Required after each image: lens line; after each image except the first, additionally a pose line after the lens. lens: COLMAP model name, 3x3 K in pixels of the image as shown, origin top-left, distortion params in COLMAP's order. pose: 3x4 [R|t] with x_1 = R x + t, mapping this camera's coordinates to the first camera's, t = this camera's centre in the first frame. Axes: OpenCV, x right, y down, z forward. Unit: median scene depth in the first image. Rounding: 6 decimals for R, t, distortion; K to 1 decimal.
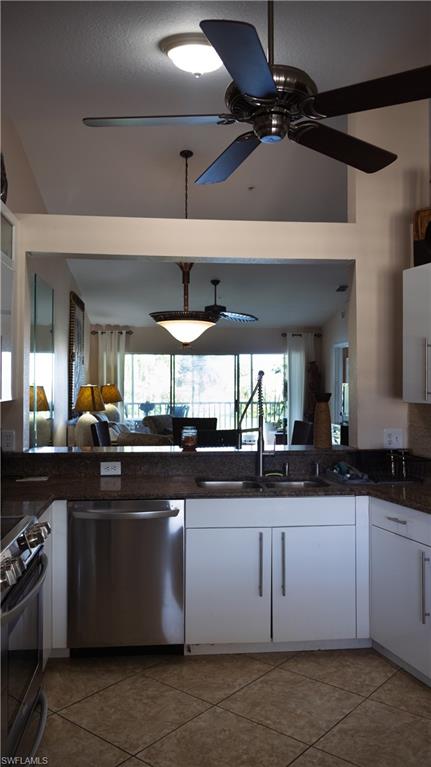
lens RADIAL K [[621.5, 0, 215.5], [0, 621.5, 383.5], [0, 0, 1]] dist [-0.007316, 0.008623]
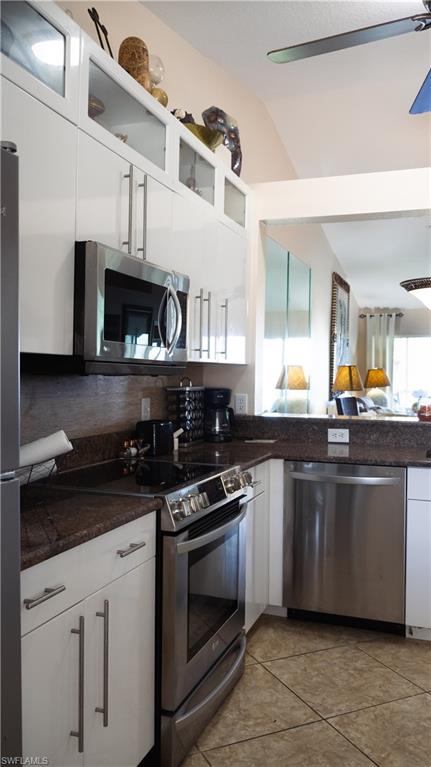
lens RADIAL K [[621.5, 0, 215.5], [0, 621.5, 383.5], [0, 0, 1]] dist [-0.007316, 0.008623]
pose [[0.902574, 0.013699, -0.430316, 0.089851], [-0.007661, 0.999846, 0.015760, 0.050148], [0.430466, -0.010928, 0.902541, 0.050712]]
